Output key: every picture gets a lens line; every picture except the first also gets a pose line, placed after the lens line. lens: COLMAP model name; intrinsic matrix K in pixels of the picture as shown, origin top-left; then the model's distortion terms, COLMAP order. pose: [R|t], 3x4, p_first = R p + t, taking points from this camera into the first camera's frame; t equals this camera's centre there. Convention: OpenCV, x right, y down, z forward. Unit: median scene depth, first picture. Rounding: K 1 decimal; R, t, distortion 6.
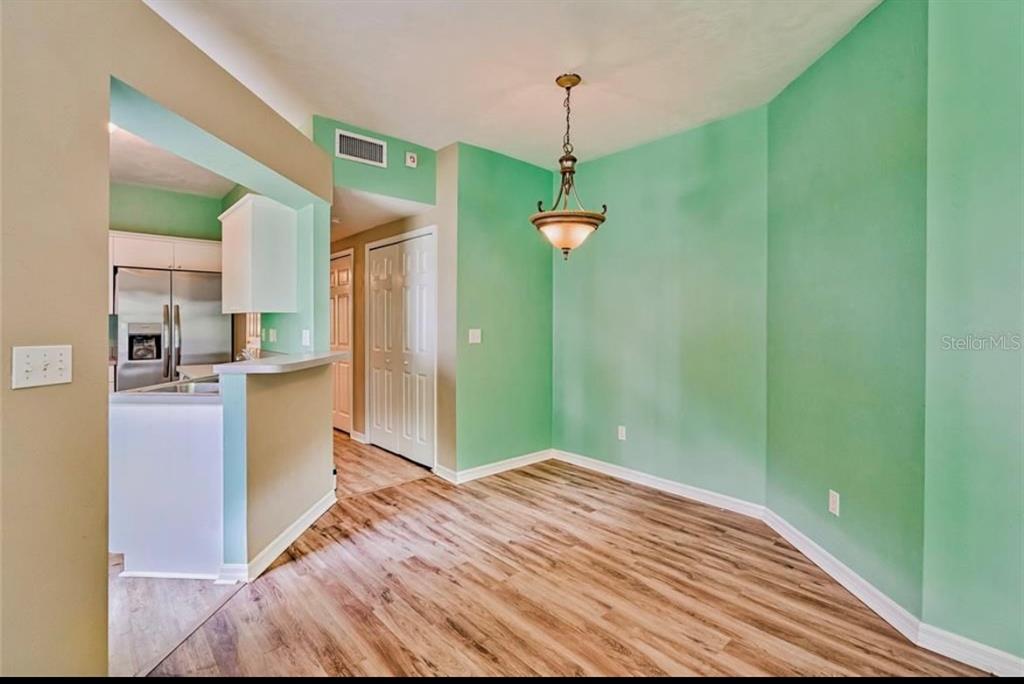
lens RADIAL K [[455.1, 0, 504.7], [0, 455.1, 335.0], [0, 0, 1]] dist [-0.013049, 0.000354]
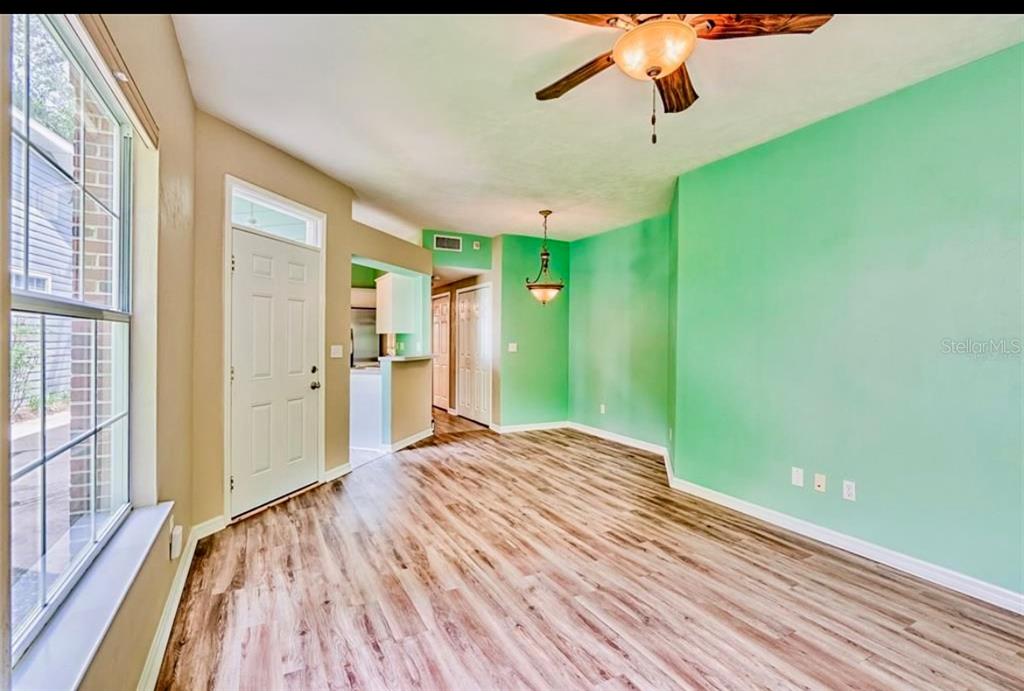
lens RADIAL K [[471.0, 0, 512.0], [0, 471.0, 345.5], [0, 0, 1]] dist [-0.016537, 0.000025]
pose [[0.971334, 0.003542, -0.237691, 0.420473], [-0.006349, 0.999919, -0.011044, 0.018836], [0.237633, 0.012236, 0.971278, -0.840077]]
